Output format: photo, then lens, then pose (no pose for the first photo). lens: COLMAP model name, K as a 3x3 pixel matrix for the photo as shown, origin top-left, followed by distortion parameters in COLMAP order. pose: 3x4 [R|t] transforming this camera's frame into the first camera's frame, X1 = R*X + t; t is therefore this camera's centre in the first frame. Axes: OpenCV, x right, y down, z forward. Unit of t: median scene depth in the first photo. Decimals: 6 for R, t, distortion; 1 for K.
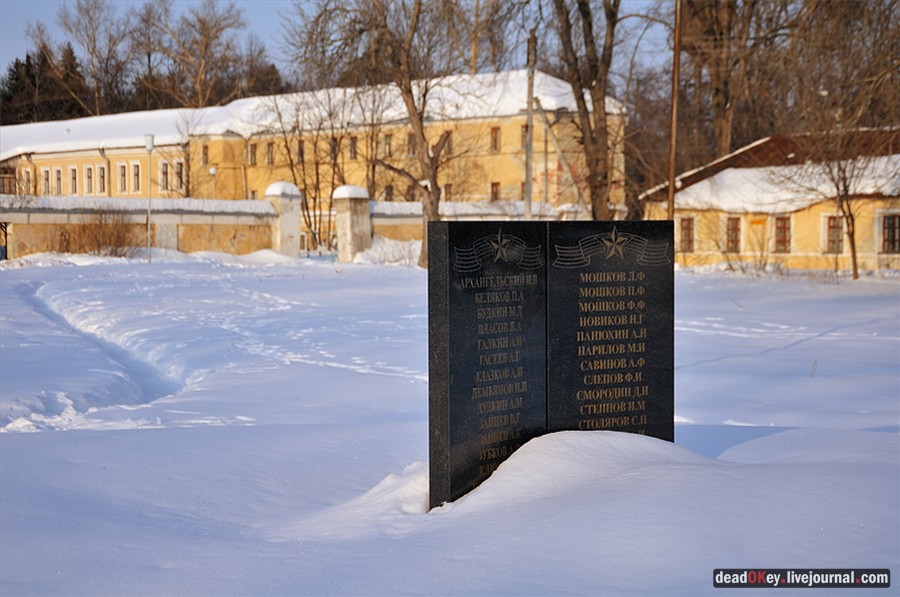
lens RADIAL K [[2022.8, 0, 450.0], [0, 2022.8, 298.5], [0, 0, 1]] dist [0.313738, 0.099301]
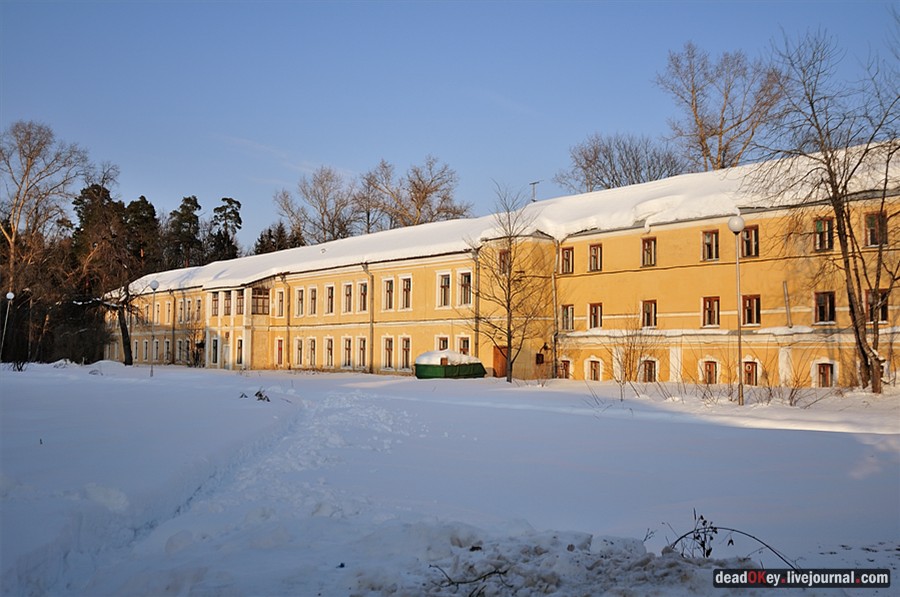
lens RADIAL K [[944.4, 0, 450.0], [0, 944.4, 298.5], [0, 0, 1]] dist [-0.032281, 0.001689]
pose [[0.999853, 0.016961, 0.002450, -0.131732], [-0.016661, 0.995552, -0.092733, -0.018548], [-0.004012, 0.092678, 0.995688, 0.573272]]
